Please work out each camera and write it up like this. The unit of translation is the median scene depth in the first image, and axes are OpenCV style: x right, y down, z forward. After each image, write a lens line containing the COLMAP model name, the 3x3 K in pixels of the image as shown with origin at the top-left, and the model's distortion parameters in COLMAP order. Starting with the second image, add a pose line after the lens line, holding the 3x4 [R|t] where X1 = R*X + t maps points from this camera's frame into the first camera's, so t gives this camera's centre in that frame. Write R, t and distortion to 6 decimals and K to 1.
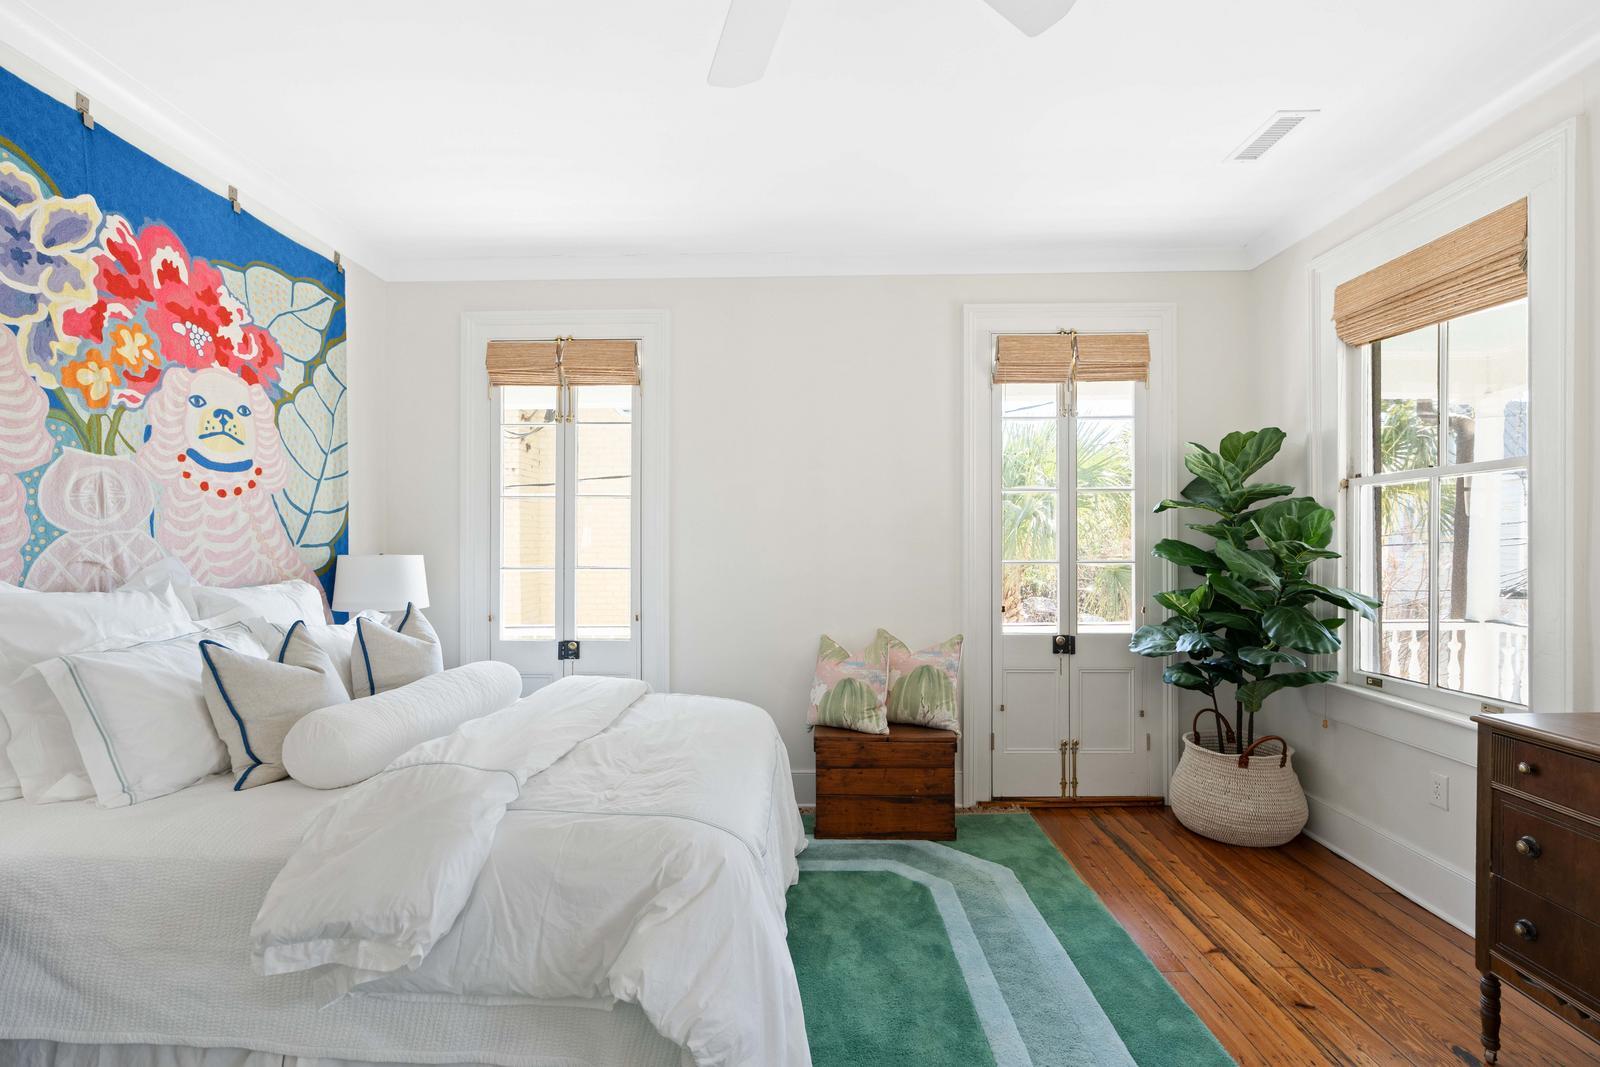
lens RADIAL K [[719.5, 0, 814.2], [0, 719.5, 556.0], [0, 0, 1]] dist [-0.011915, 0.005364]
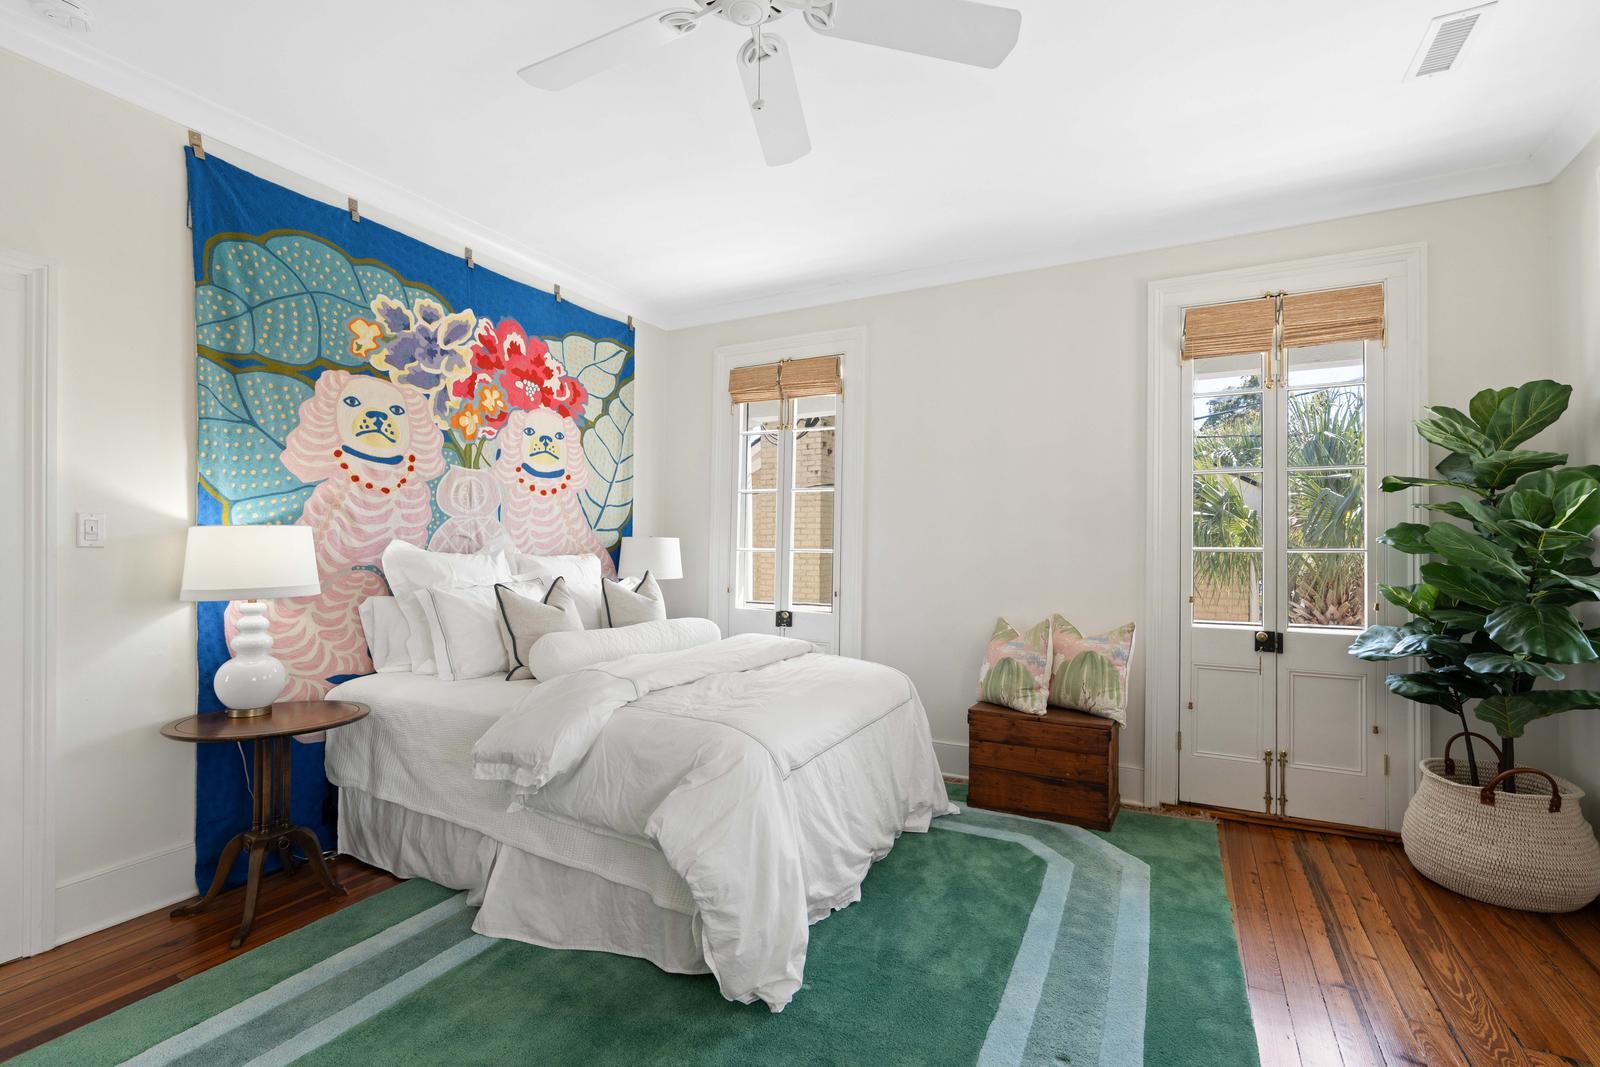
lens RADIAL K [[719.5, 0, 820.7], [0, 719.5, 534.7], [0, 0, 1]] dist [-0.011915, 0.005364]
pose [[0.897106, 0.001436, -0.441814, 0.291661], [-0.013992, 0.999585, -0.025162, 0.024318], [0.441594, 0.028755, 0.896754, -0.061659]]
